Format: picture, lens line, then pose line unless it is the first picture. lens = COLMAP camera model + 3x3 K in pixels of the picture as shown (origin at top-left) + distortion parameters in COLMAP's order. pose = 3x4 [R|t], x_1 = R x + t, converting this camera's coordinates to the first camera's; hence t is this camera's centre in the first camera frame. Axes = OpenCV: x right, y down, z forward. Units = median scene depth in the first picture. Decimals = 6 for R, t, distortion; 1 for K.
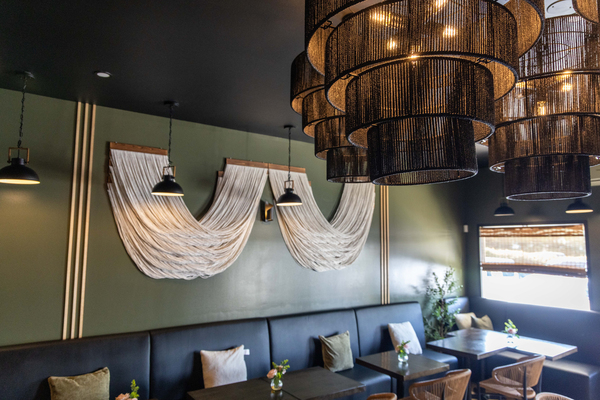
lens RADIAL K [[409.8, 0, 299.1], [0, 409.8, 195.1], [0, 0, 1]] dist [0.001945, 0.002866]
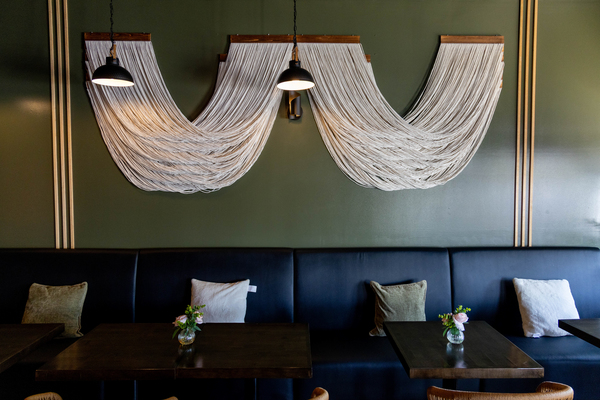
lens RADIAL K [[409.8, 0, 299.1], [0, 409.8, 195.1], [0, 0, 1]] dist [0.001945, 0.002866]
pose [[0.835206, 0.015284, -0.549725, 0.355377], [0.069610, 0.988635, 0.133246, 0.111529], [0.545514, -0.149554, 0.824650, 0.432233]]
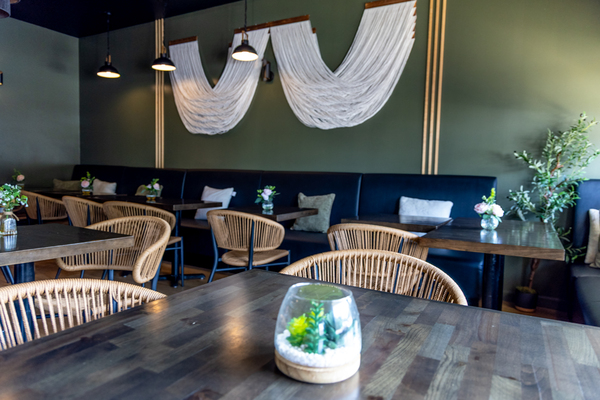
lens RADIAL K [[409.8, 0, 299.1], [0, 409.8, 195.1], [0, 0, 1]] dist [0.001945, 0.002866]
pose [[0.421096, 0.049897, -0.905643, 0.996928], [0.076178, 0.993012, 0.090131, 0.290293], [0.903811, -0.106944, 0.414352, 0.670394]]
